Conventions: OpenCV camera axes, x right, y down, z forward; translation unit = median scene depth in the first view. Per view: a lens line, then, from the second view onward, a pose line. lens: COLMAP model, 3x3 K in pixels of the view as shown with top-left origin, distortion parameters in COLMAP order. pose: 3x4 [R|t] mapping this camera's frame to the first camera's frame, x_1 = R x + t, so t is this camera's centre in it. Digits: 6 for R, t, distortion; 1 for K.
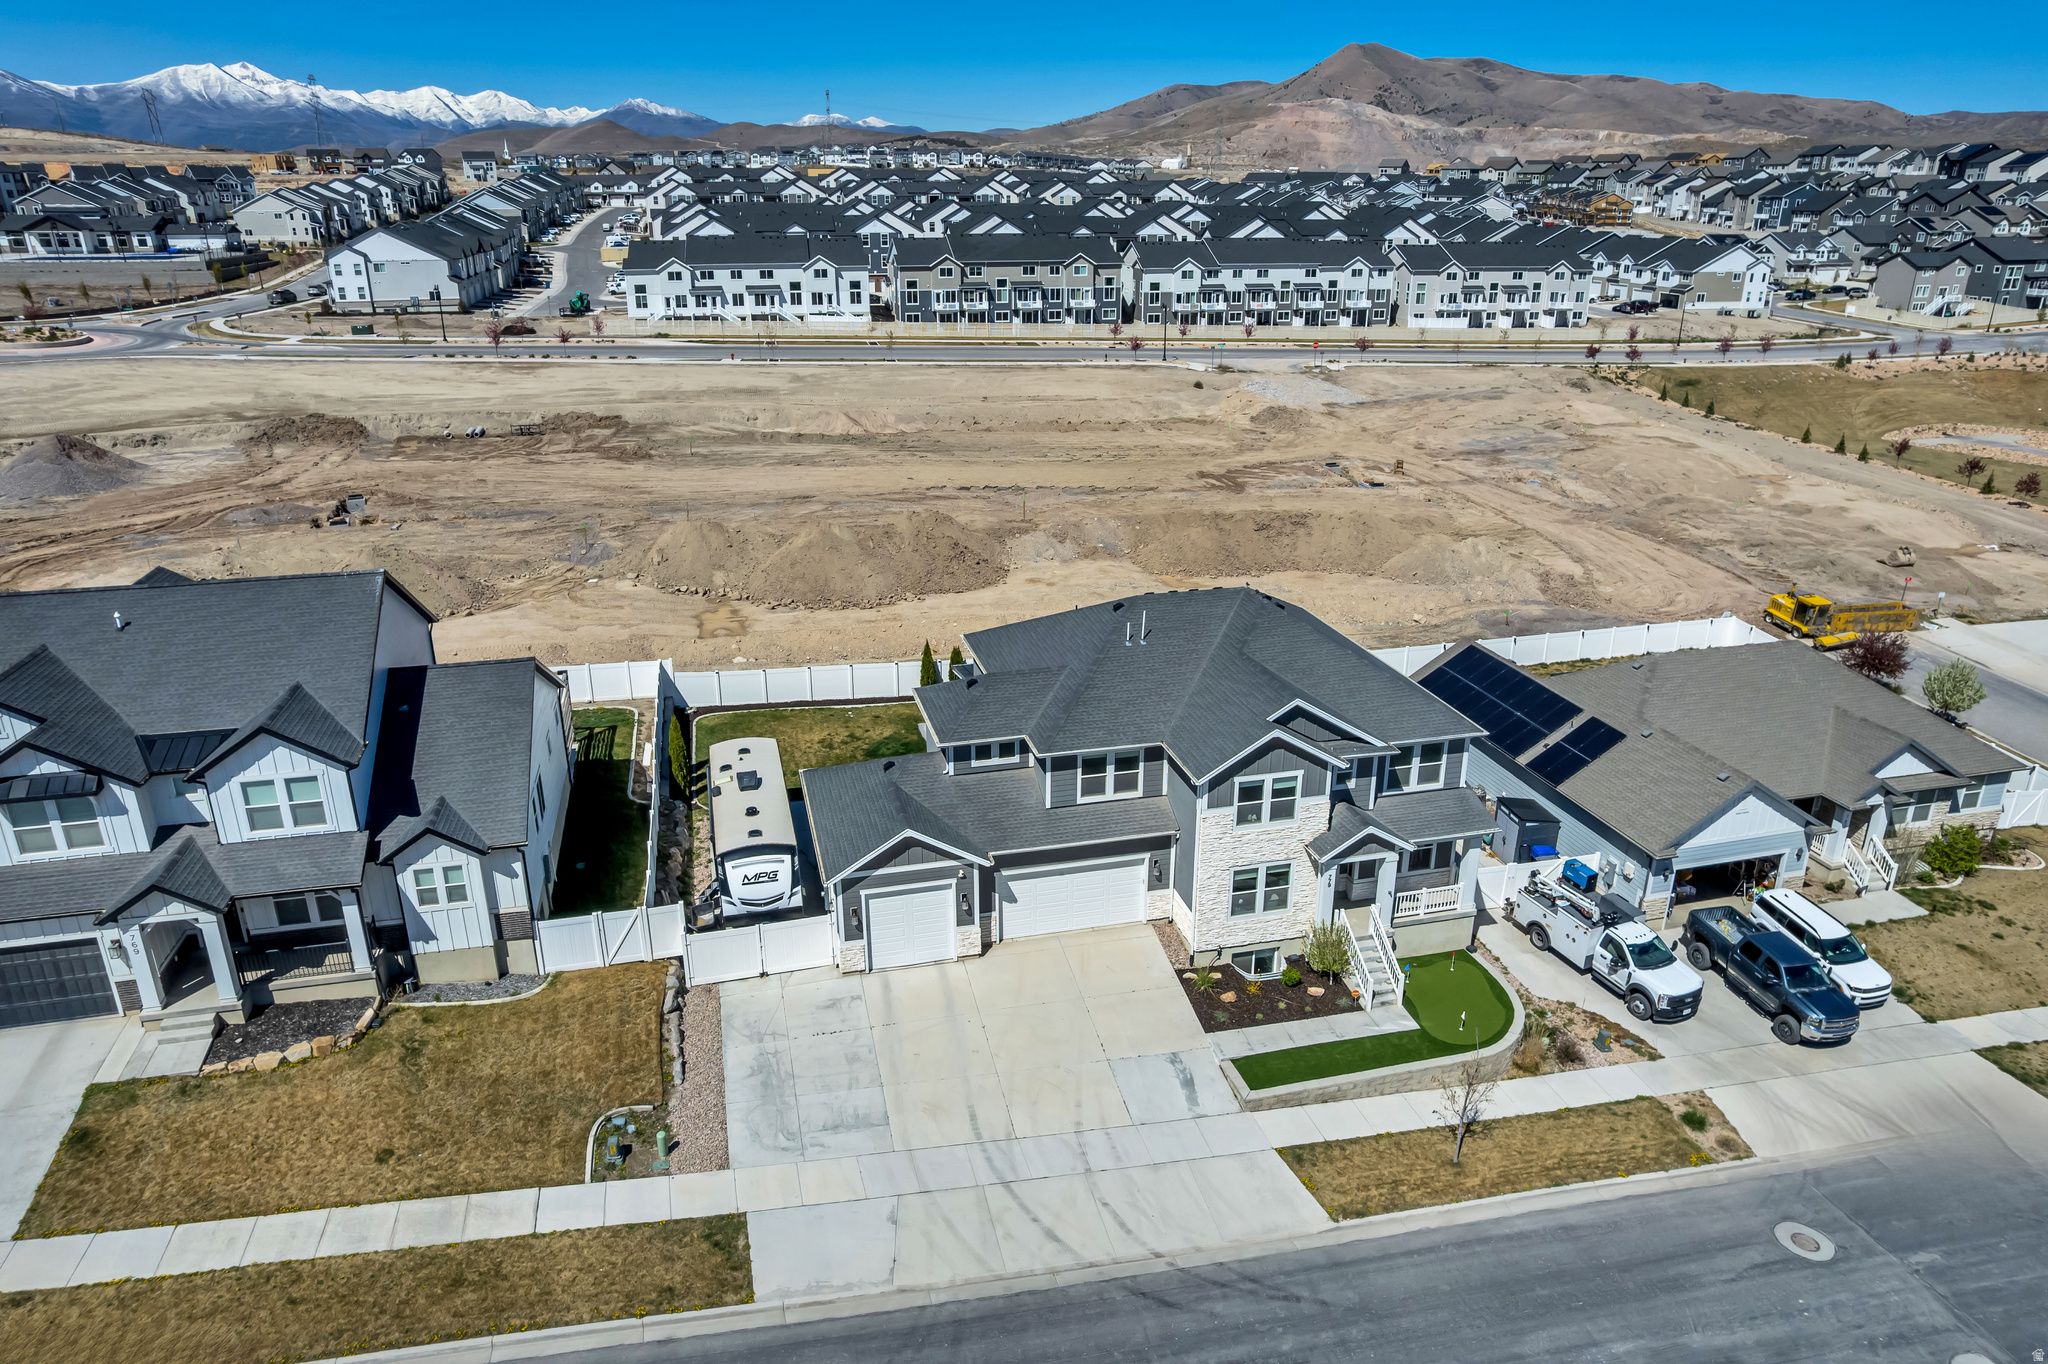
lens RADIAL K [[1318.7, 0, 1033.1], [0, 1318.7, 676.1], [0, 0, 1]] dist [-0.080140, 0.071380]
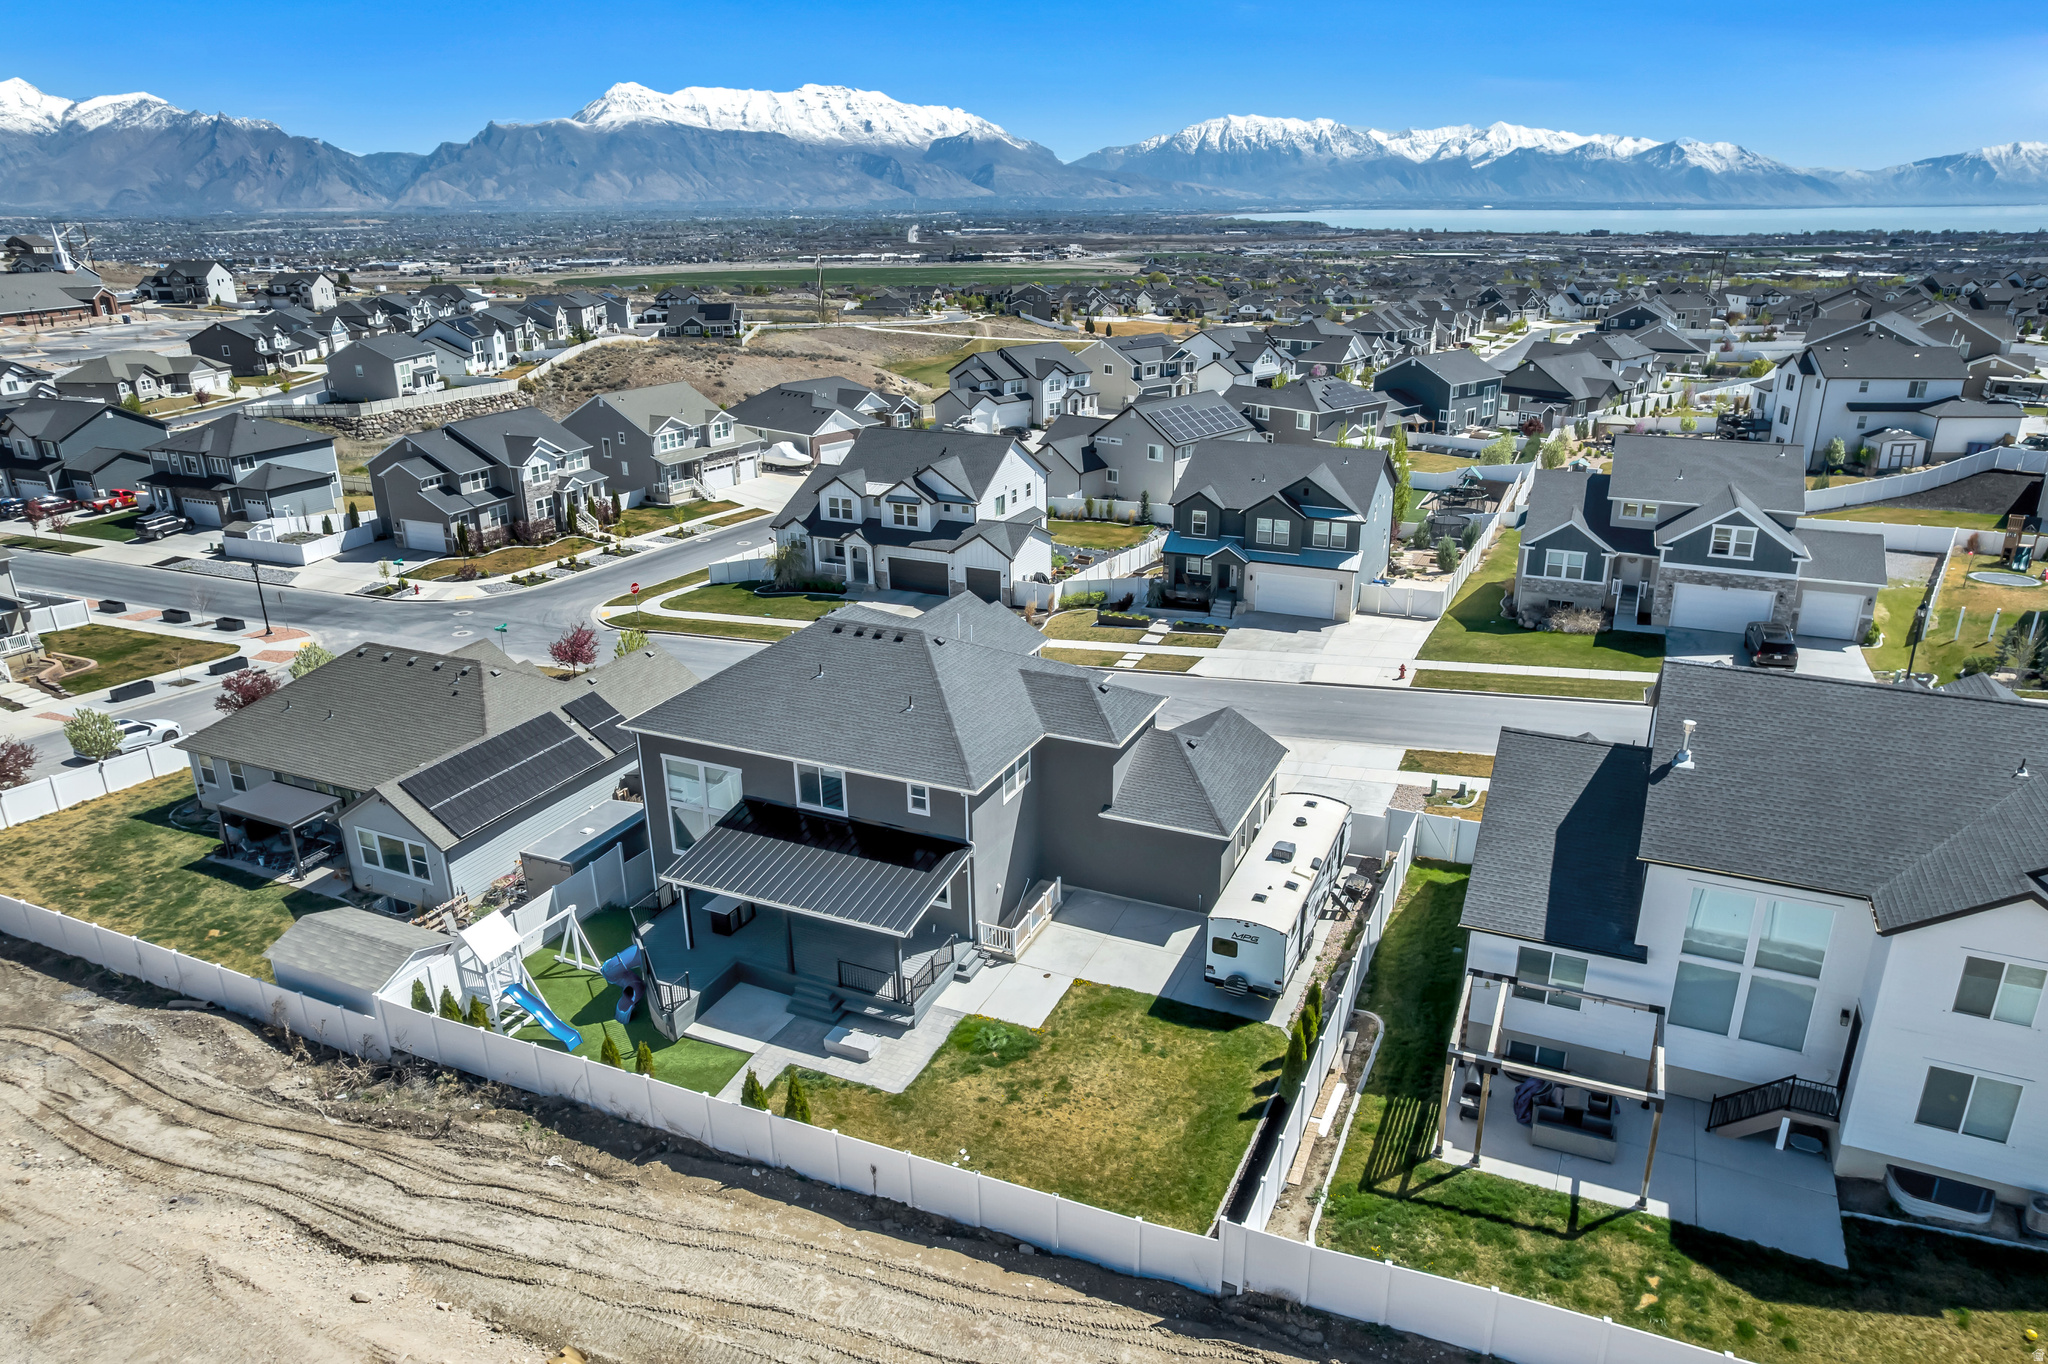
lens RADIAL K [[1318.7, 0, 1033.2], [0, 1318.7, 675.0], [0, 0, 1]] dist [-0.080140, 0.071380]
pose [[-0.782537, -0.205001, 0.587886, -0.360120], [0.225494, 0.786813, 0.574524, -0.362347], [-0.580334, 0.582151, -0.569484, 0.928545]]
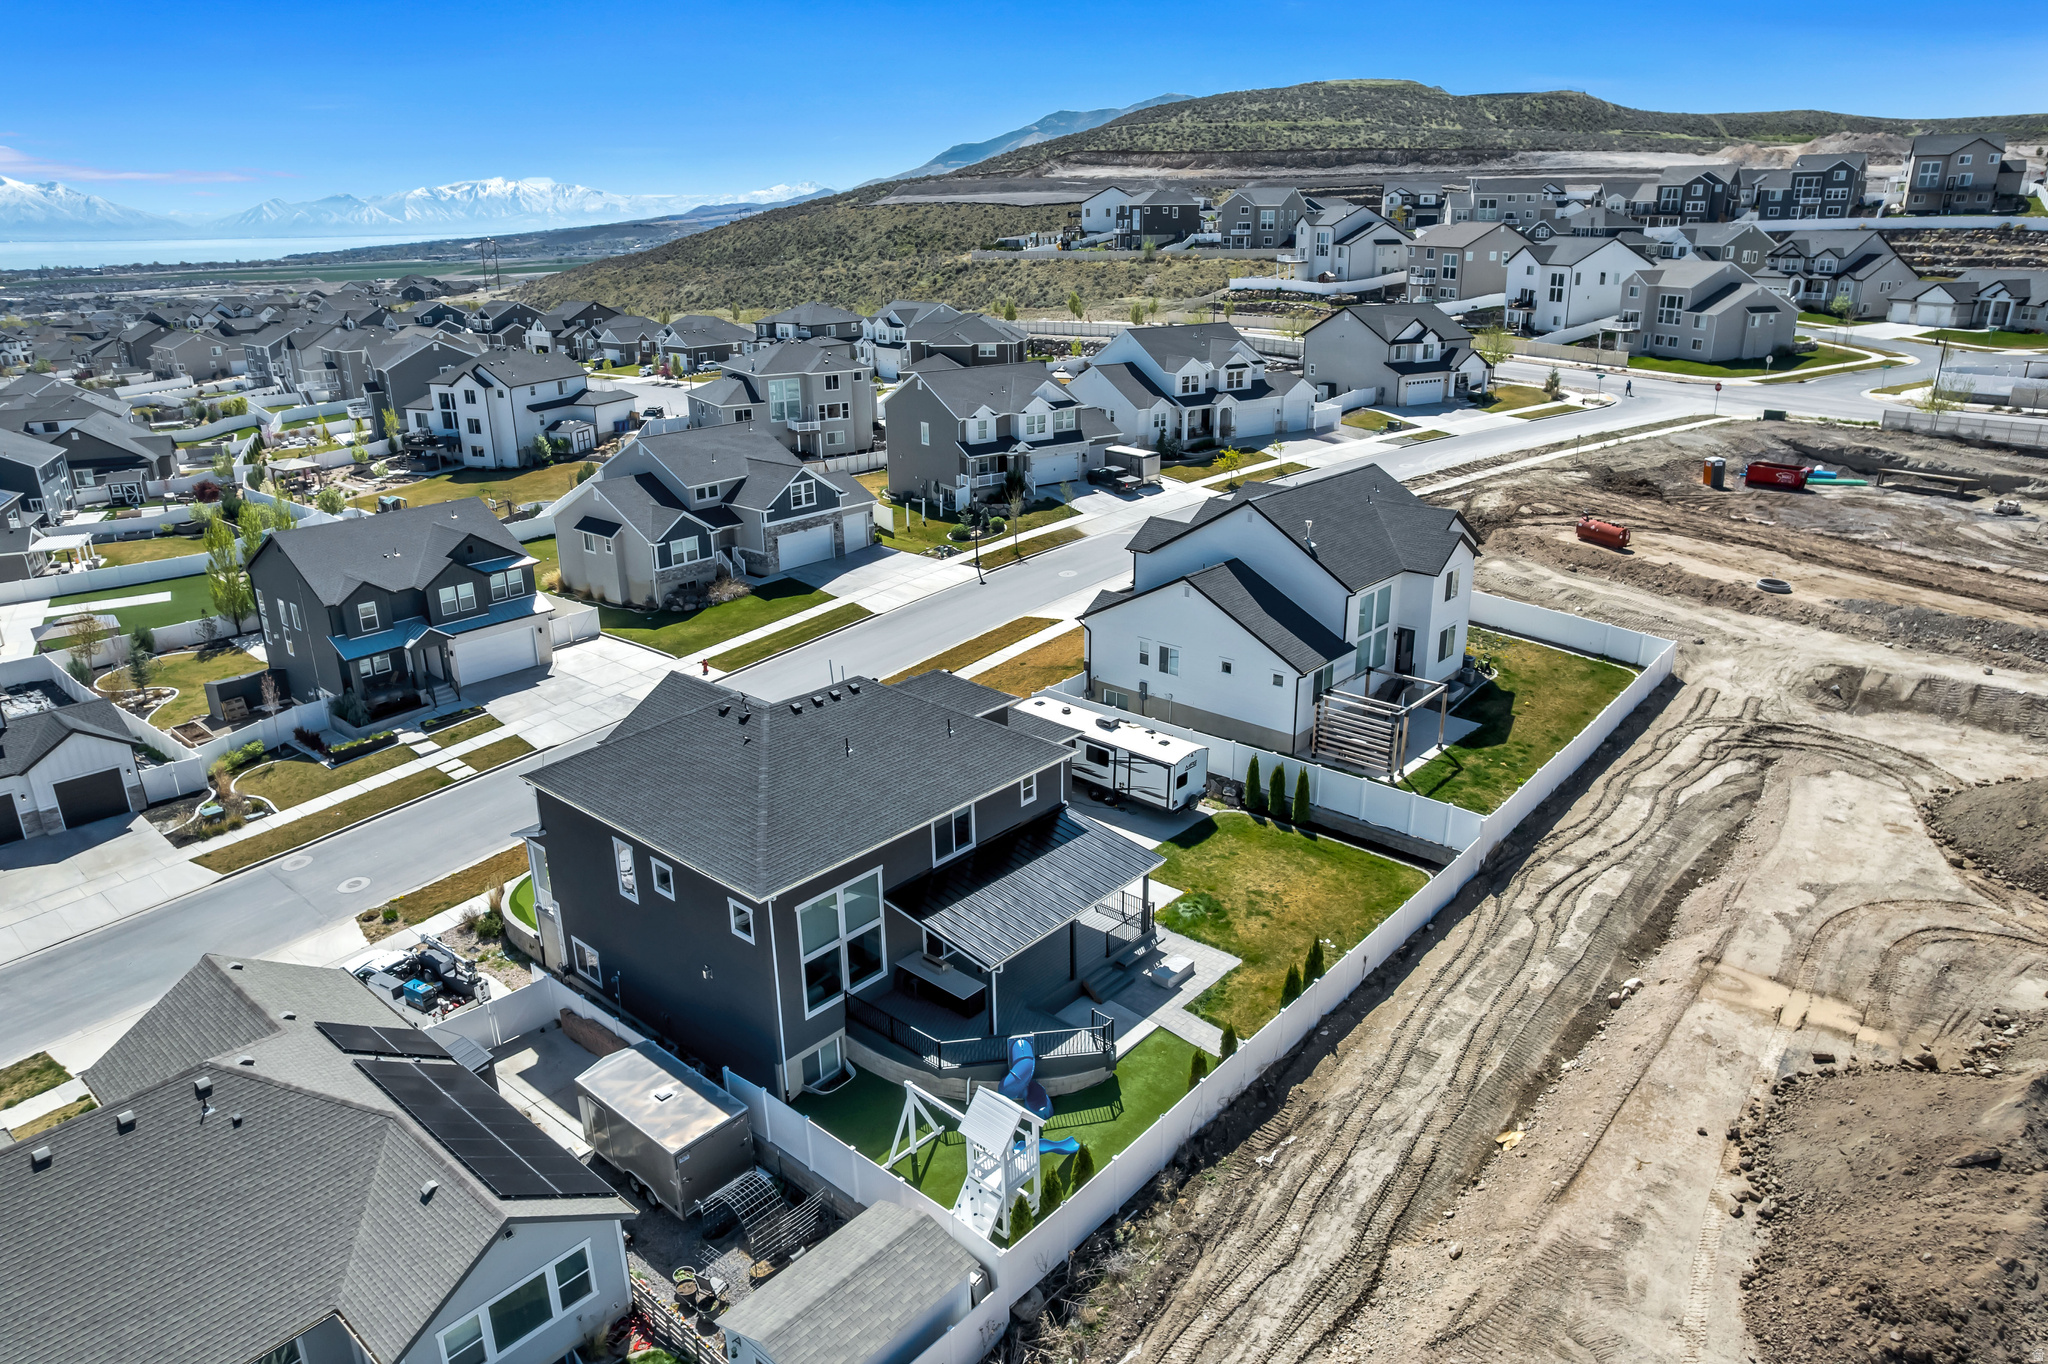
lens RADIAL K [[1318.7, 0, 1032.9], [0, 1318.7, 673.9], [0, 0, 1]] dist [-0.080140, 0.071380]
pose [[-0.823375, 0.197034, -0.532195, 0.304269], [-0.186082, 0.792206, 0.581191, -0.405803], [0.536123, 0.577570, -0.615618, 1.012807]]
